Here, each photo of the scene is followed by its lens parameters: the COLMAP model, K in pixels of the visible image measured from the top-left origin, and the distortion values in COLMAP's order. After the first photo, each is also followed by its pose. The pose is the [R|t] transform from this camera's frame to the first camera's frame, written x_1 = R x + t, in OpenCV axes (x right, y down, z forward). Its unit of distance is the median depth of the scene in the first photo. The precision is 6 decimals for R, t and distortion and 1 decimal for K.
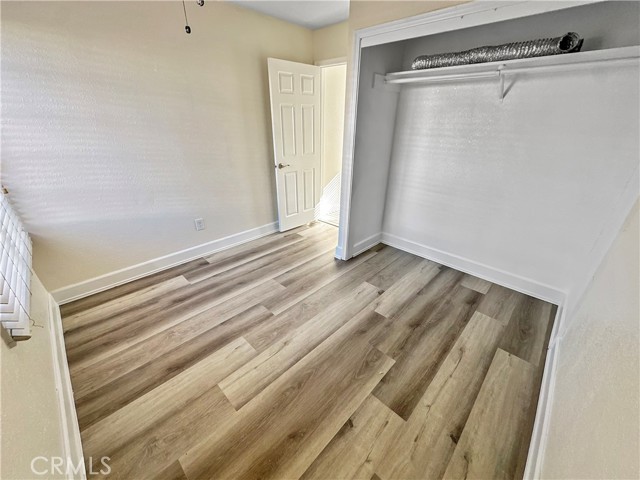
lens RADIAL K [[255.0, 0, 320.0], [0, 255.0, 240.0], [0, 0, 1]] dist [-0.004478, 0.000312]
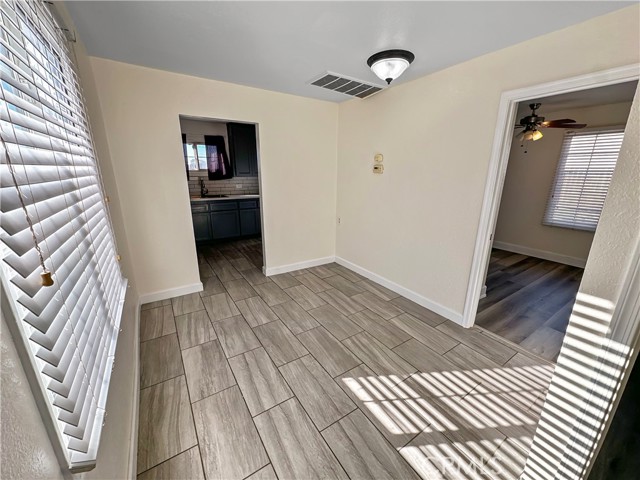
lens RADIAL K [[255.0, 0, 320.0], [0, 255.0, 240.0], [0, 0, 1]] dist [-0.004478, 0.000312]
pose [[-0.974653, -0.068383, 0.213013, 0.771639], [0.085507, 0.765988, 0.637143, -1.258650], [-0.206735, 0.639208, -0.740726, 2.647545]]
